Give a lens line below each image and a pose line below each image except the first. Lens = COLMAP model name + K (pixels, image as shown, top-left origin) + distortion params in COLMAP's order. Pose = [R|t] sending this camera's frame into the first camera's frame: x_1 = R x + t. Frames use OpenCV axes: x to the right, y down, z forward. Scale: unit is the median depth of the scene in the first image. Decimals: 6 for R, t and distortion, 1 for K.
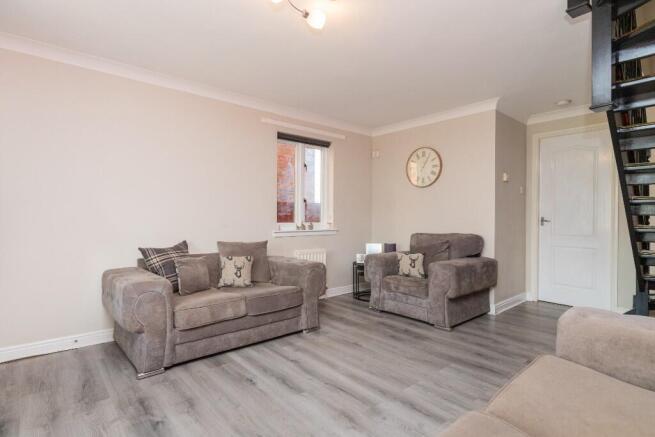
lens RADIAL K [[341.7, 0, 325.7], [0, 341.7, 216.5], [0, 0, 1]] dist [-0.003990, 0.000051]
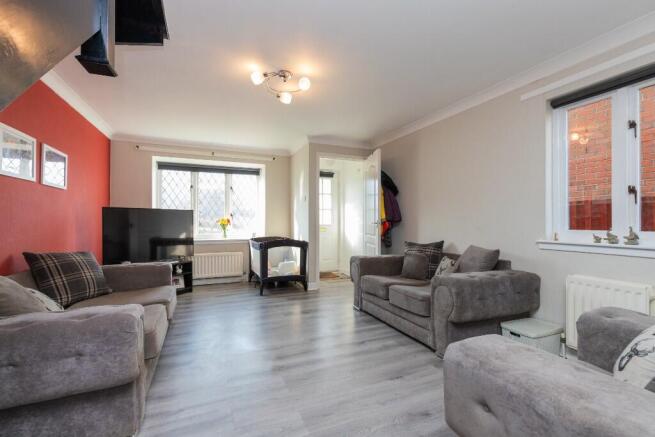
lens RADIAL K [[294.0, 0, 329.8], [0, 294.0, 219.5], [0, 0, 1]] dist [0.007462, -0.001413]
pose [[-0.298941, -0.009370, -0.954226, 0.984608], [-0.003123, 0.999956, -0.008841, 0.008483], [0.954266, 0.000337, -0.298957, 1.294427]]
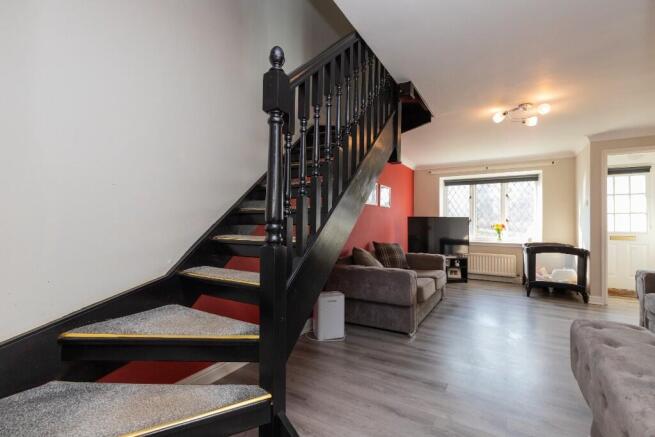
lens RADIAL K [[294.0, 0, 329.1], [0, 294.0, 218.1], [0, 0, 1]] dist [0.007462, -0.001413]
pose [[-0.951722, -0.015422, -0.306574, 1.225078], [-0.011424, 0.999825, -0.014832, -0.011356], [0.306749, -0.010614, -0.951731, 1.795229]]
